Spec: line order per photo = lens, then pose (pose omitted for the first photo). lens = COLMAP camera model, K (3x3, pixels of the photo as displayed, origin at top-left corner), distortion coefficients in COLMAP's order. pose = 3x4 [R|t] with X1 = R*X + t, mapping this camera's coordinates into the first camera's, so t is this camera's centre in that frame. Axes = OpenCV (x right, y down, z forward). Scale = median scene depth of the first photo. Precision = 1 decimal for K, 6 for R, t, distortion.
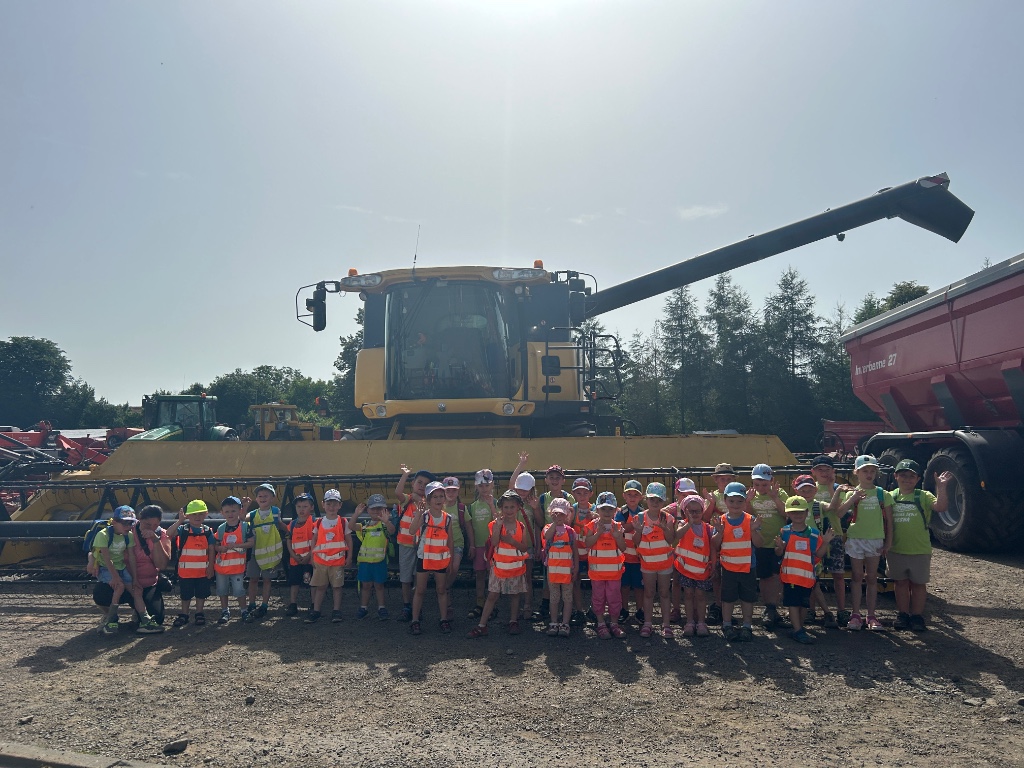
lens RADIAL K [[756.4, 0, 512.0], [0, 756.4, 384.0], [0, 0, 1]] dist [0.000012, 0.004193]
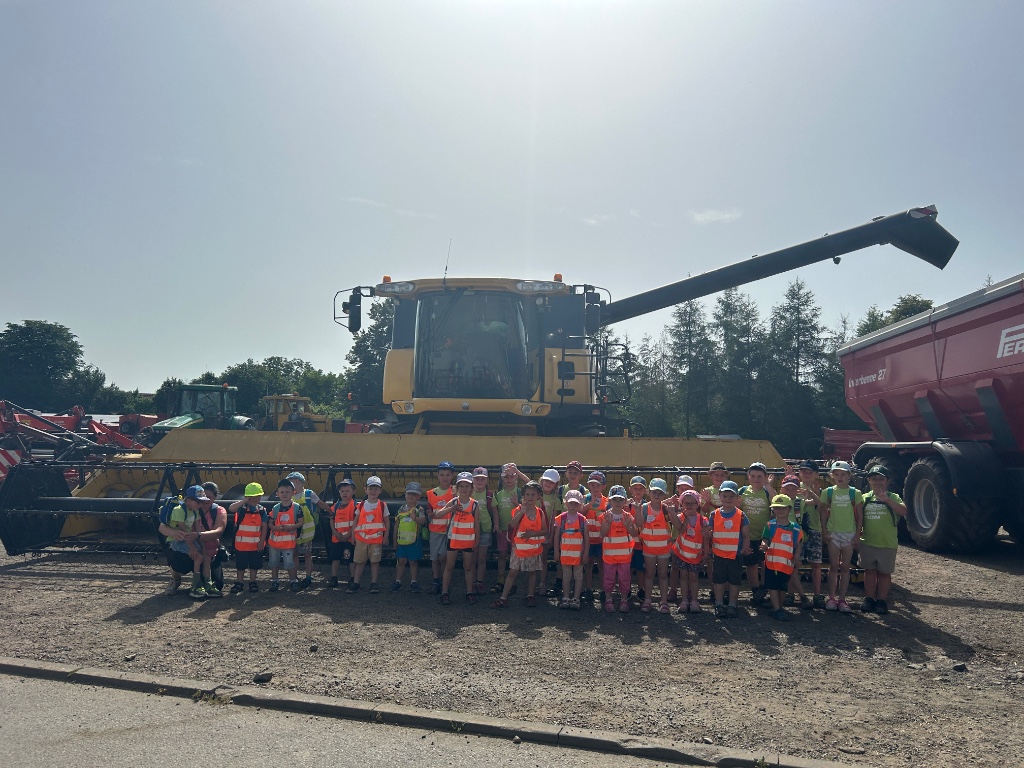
lens RADIAL K [[823.3, 0, 512.0], [0, 823.3, 384.0], [0, 0, 1]] dist [0.010361, 0.001479]
pose [[0.999499, 0.031108, 0.005808, -0.034524], [-0.031153, 0.999484, 0.007858, -0.012570], [-0.005560, -0.008035, 0.999952, -0.193242]]
